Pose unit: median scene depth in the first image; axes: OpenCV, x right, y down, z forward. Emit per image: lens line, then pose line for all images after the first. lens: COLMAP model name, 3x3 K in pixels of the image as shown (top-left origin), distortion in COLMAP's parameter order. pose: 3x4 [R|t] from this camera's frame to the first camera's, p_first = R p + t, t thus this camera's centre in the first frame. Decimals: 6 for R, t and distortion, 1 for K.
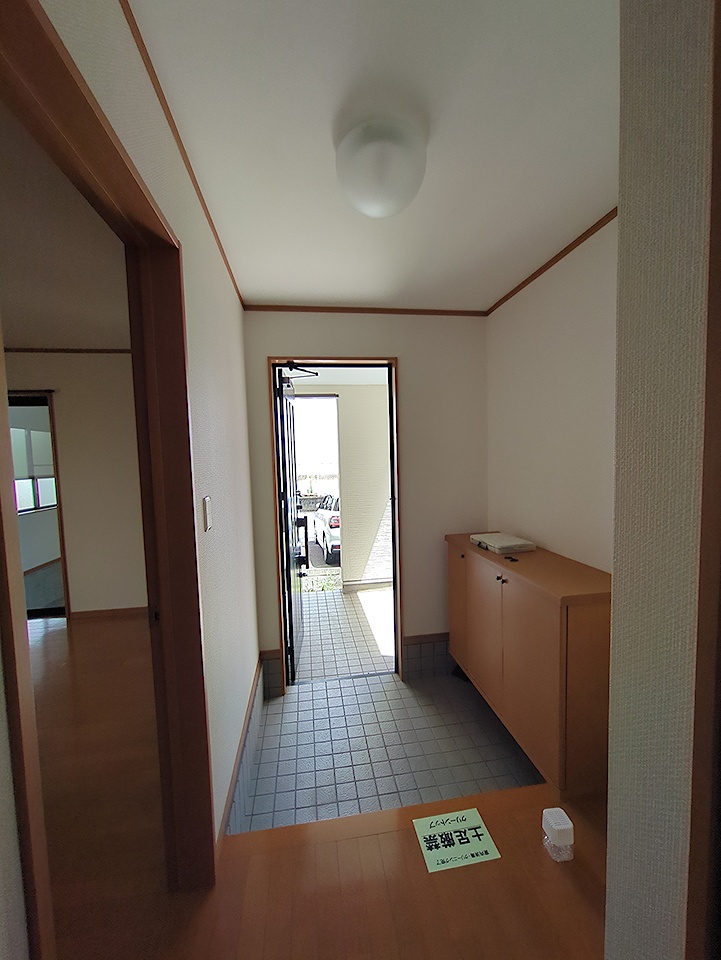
lens RADIAL K [[375.5, 0, 360.5], [0, 375.5, 480.0], [0, 0, 1]] dist [-0.000394, -0.000048]
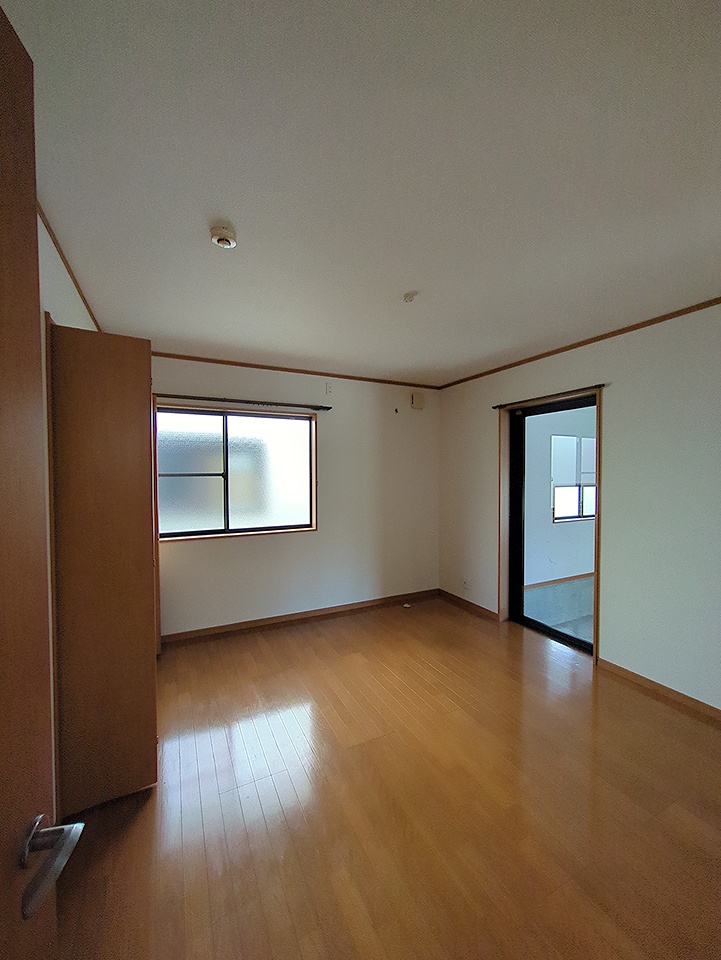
lens RADIAL K [[375.5, 0, 360.5], [0, 375.5, 480.0], [0, 0, 1]] dist [-0.000394, -0.000048]
pose [[0.317860, 0.046443, -0.947000, -0.177144], [-0.075134, 0.996892, 0.023671, -0.001009], [0.945156, 0.063628, 0.320361, 0.219654]]
